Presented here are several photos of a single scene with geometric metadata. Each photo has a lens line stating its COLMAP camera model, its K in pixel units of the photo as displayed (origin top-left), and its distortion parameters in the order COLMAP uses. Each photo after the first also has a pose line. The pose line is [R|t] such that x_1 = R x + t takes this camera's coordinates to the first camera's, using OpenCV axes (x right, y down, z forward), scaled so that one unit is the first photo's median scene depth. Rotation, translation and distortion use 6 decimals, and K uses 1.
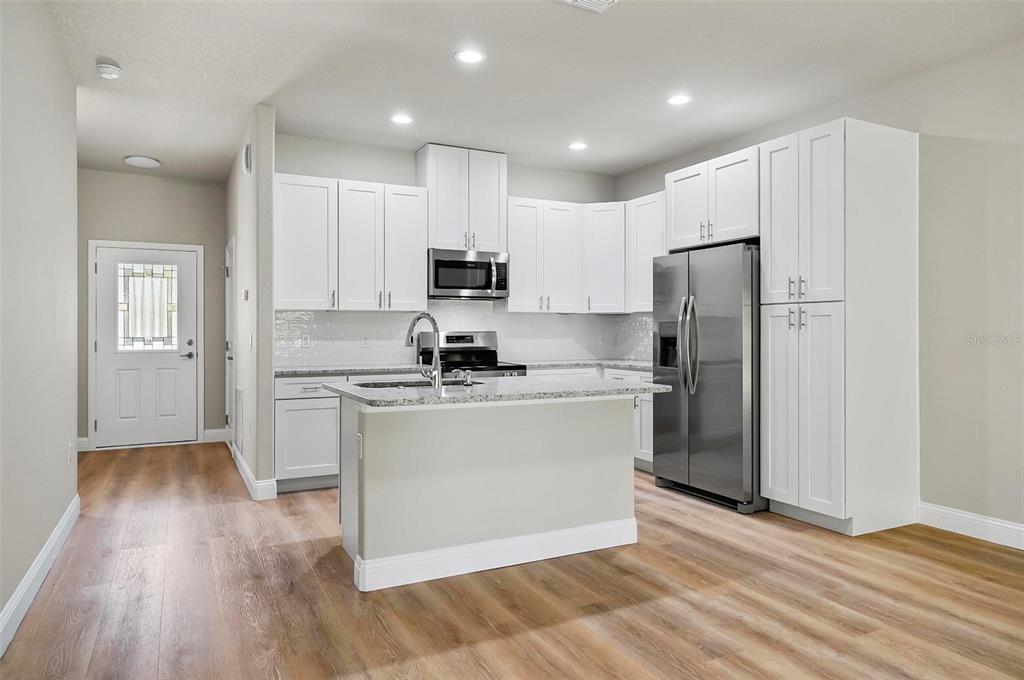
lens RADIAL K [[654.0, 0, 514.8], [0, 654.0, 334.8], [0, 0, 1]] dist [-0.007262, 0.000829]
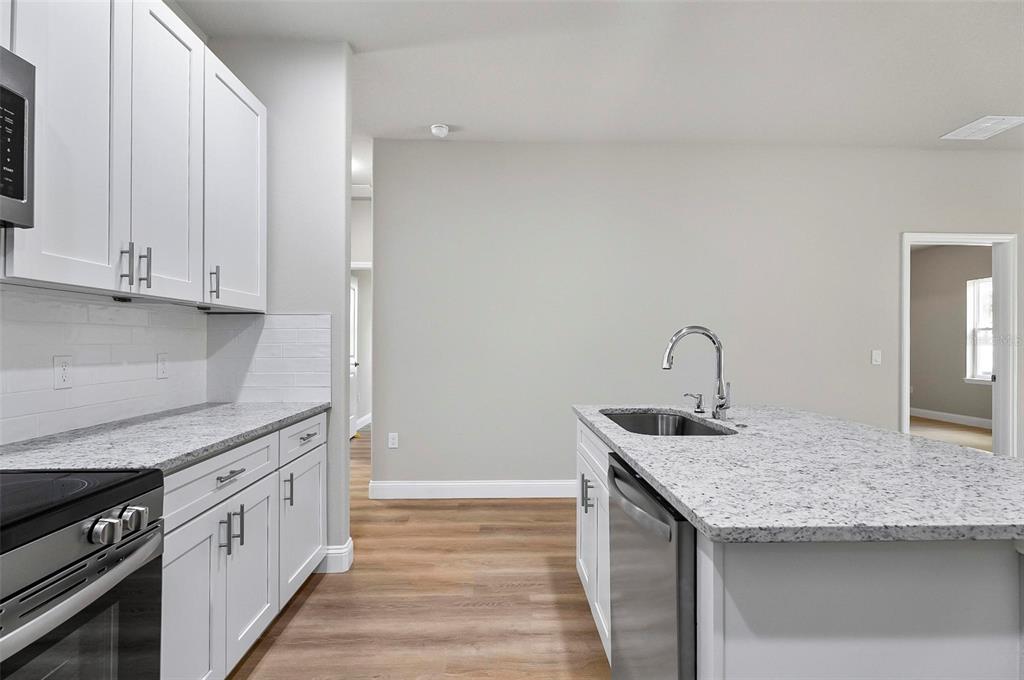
lens RADIAL K [[480.4, 0, 528.2], [0, 480.4, 333.7], [0, 0, 1]] dist [0.012298, 0.000169]
pose [[0.390963, 0.014484, 0.920292, -0.130328], [-0.001115, 0.999883, -0.015263, -0.011778], [-0.920406, 0.004942, 0.390934, 0.842198]]
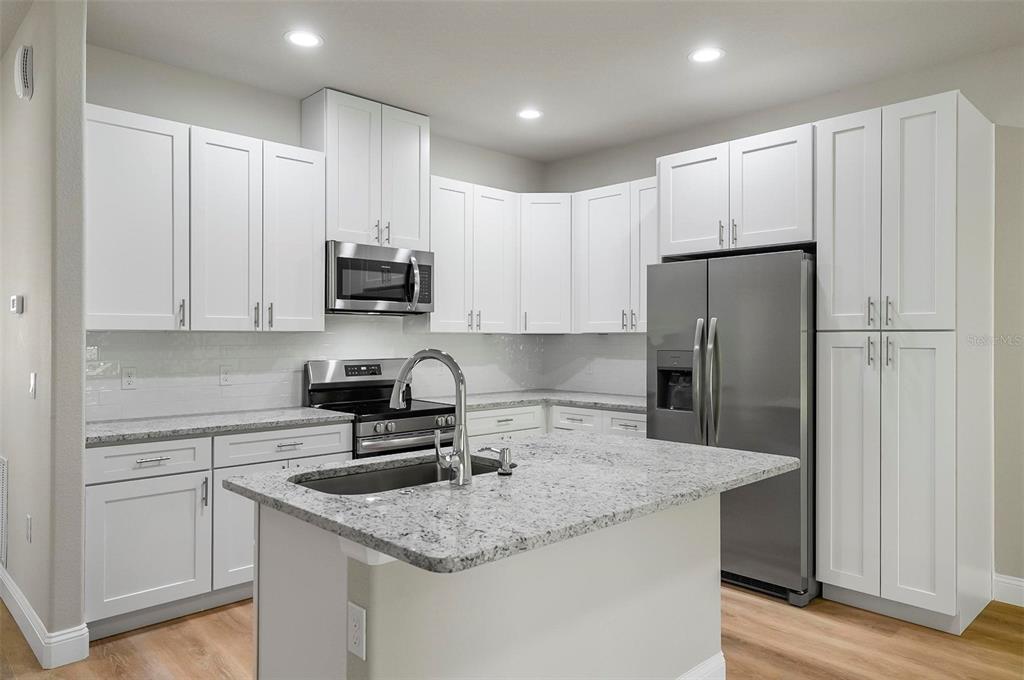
lens RADIAL K [[670.0, 0, 510.1], [0, 670.0, 342.4], [0, 0, 1]] dist [0.004362, 0.004541]
pose [[0.957724, 0.001199, 0.287687, -0.164433], [-0.001186, 0.999999, -0.000220, -0.027272], [-0.287687, -0.000130, 0.957725, 0.293020]]
